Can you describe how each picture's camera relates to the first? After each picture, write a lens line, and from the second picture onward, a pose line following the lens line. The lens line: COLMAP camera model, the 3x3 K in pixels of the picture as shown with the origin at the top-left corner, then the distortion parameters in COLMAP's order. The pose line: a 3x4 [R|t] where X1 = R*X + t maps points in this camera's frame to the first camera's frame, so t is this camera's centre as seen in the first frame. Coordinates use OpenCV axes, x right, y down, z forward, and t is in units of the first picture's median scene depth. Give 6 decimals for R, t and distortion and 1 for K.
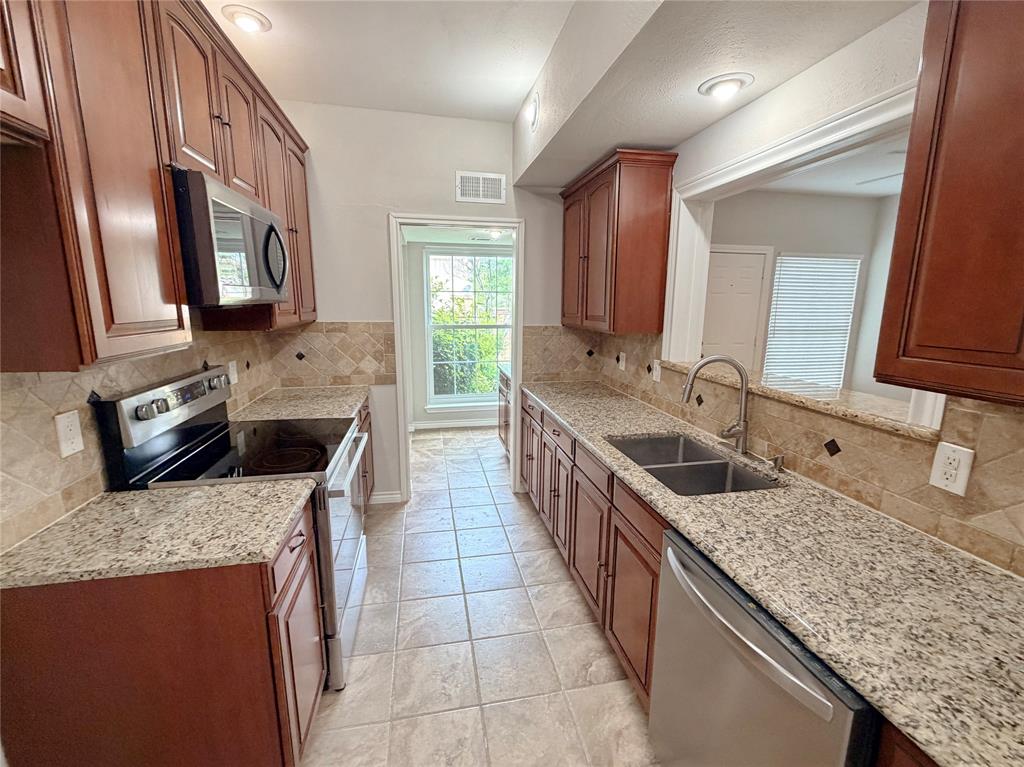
lens RADIAL K [[436.6, 0, 512.0], [0, 436.6, 383.5], [0, 0, 1]] dist [0.000956, 0.000145]
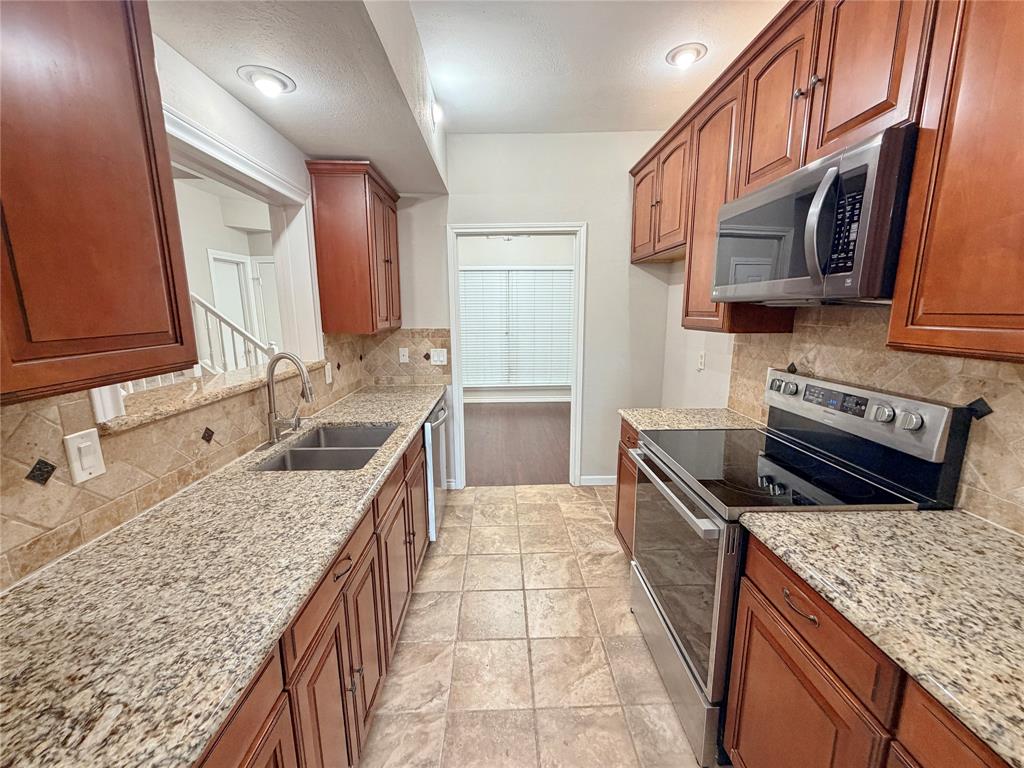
lens RADIAL K [[422.1, 0, 512.0], [0, 422.1, 384.0], [0, 0, 1]] dist [-0.000008, 0.000387]
pose [[-0.985489, -0.031739, 0.166748, -0.176267], [0.030338, 0.933609, 0.357006, -0.268373], [-0.167009, 0.356884, -0.919098, 1.491467]]
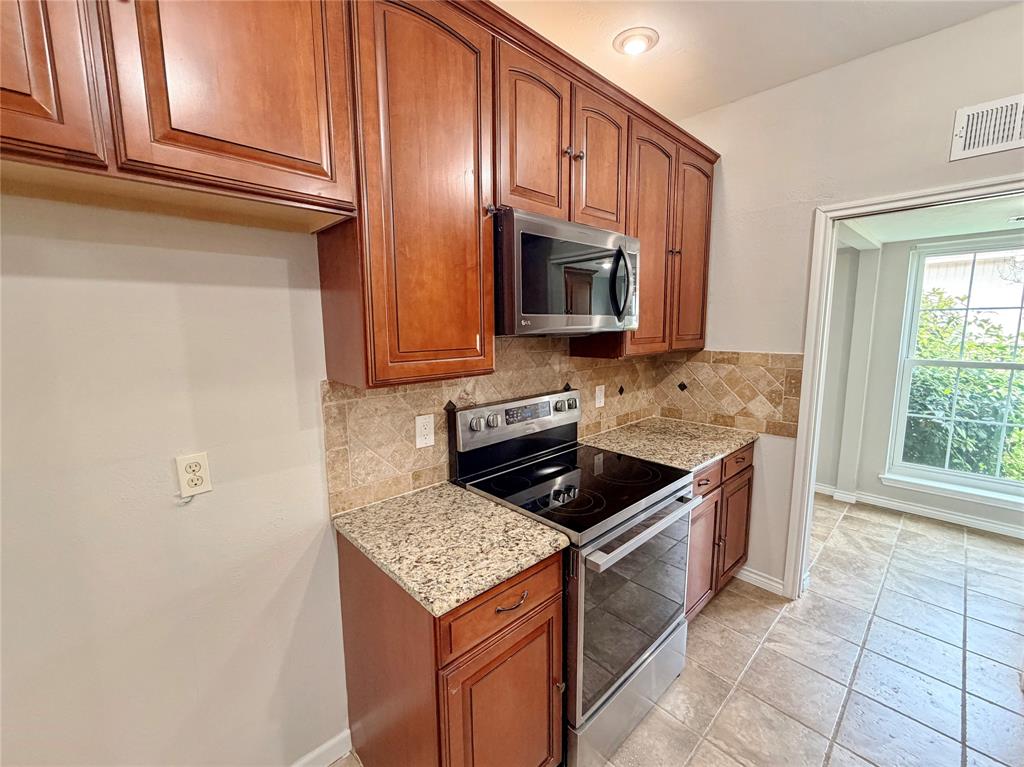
lens RADIAL K [[422.1, 0, 512.0], [0, 422.1, 383.5], [0, 0, 1]] dist [-0.000008, 0.000387]
pose [[0.527802, 0.104677, -0.842892, 0.103294], [-0.146362, 0.988741, 0.031141, -0.059256], [0.836662, 0.106931, 0.537181, 0.291012]]
